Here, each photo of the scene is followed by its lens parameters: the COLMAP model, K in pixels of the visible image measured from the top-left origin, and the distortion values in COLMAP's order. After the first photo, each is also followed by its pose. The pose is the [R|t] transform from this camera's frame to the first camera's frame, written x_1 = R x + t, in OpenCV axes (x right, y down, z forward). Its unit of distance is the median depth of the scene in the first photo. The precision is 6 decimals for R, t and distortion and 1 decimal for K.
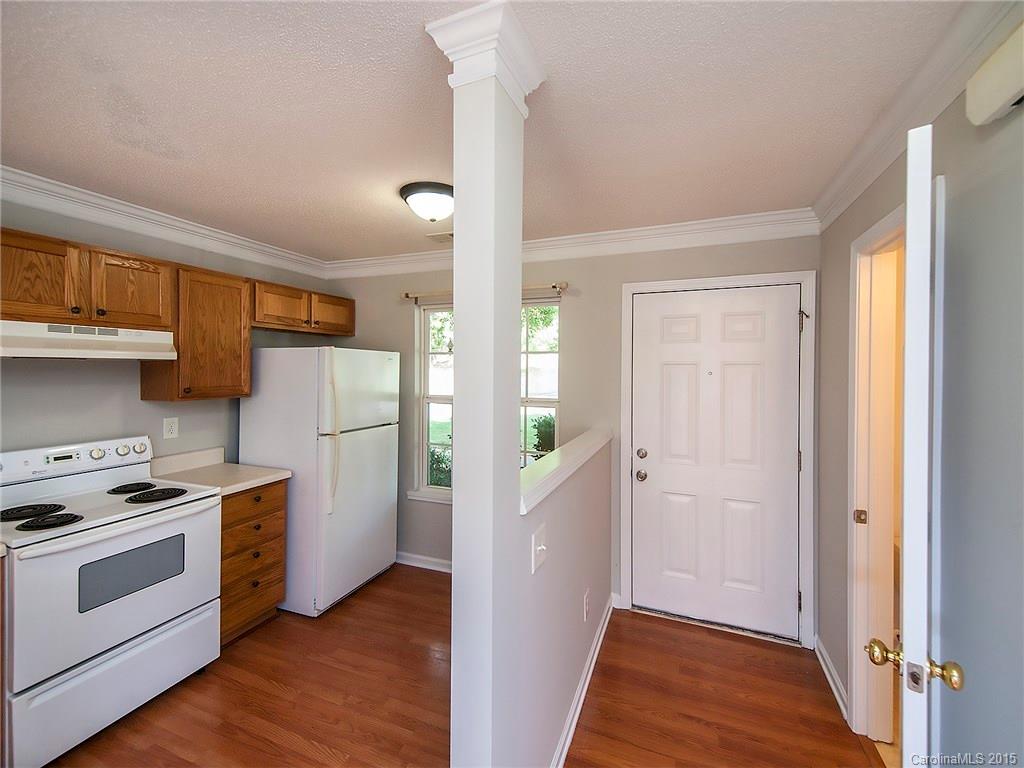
lens RADIAL K [[425.4, 0, 509.0], [0, 425.4, 371.3], [0, 0, 1]] dist [0.024493, -0.011431]
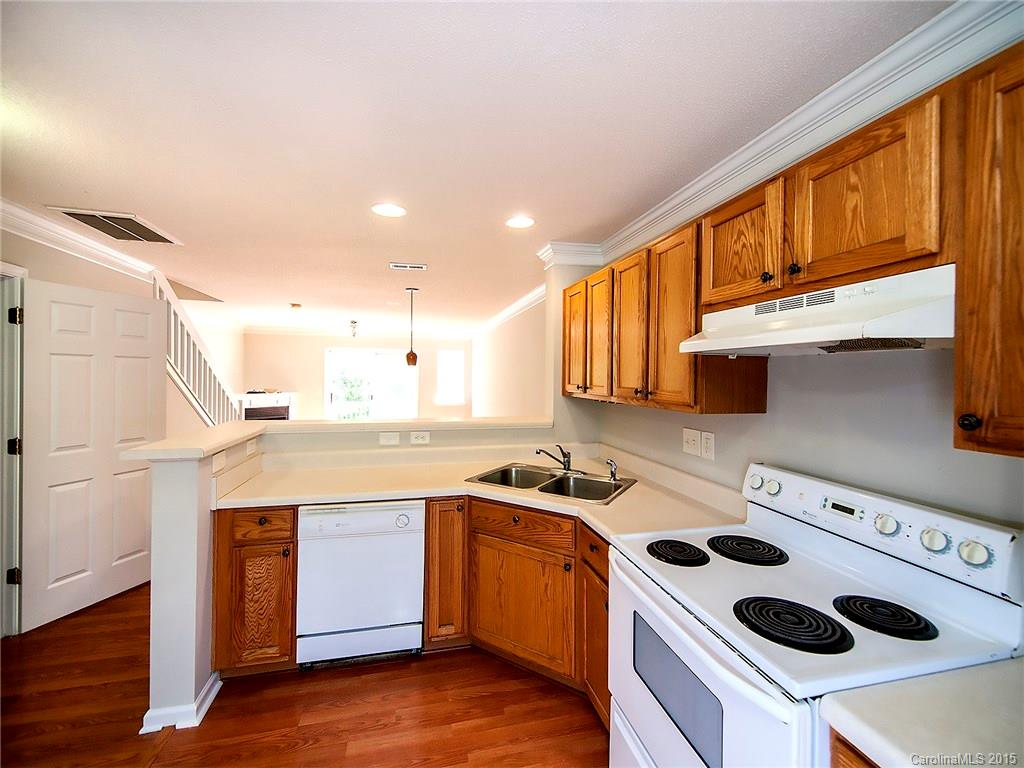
lens RADIAL K [[415.4, 0, 506.0], [0, 415.4, 377.6], [0, 0, 1]] dist [0.030033, -0.017600]
pose [[-0.823831, -0.007616, -0.566784, -0.275884], [-0.015600, 0.999836, 0.009241, 0.012709], [0.566621, 0.016455, -0.823814, 1.182331]]
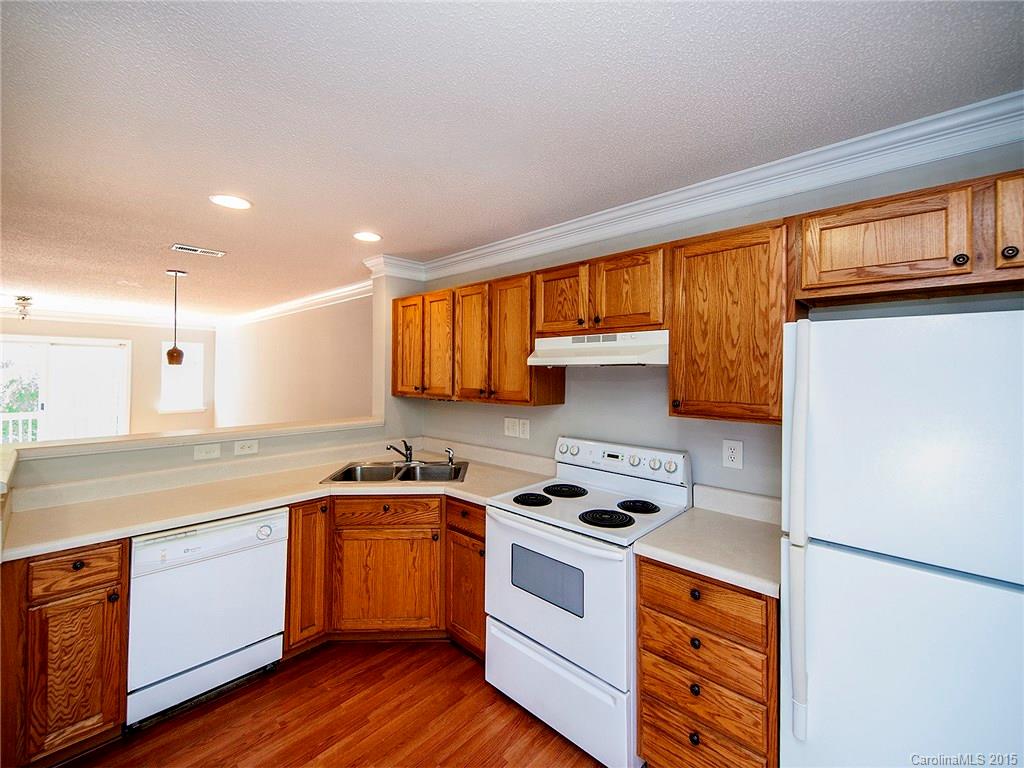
lens RADIAL K [[425.4, 0, 509.0], [0, 425.4, 371.3], [0, 0, 1]] dist [0.024493, -0.011431]
pose [[-0.363236, -0.011119, -0.931631, 0.072289], [-0.014880, 0.999870, -0.006132, -0.004333], [0.931578, 0.011635, -0.363354, 1.107523]]
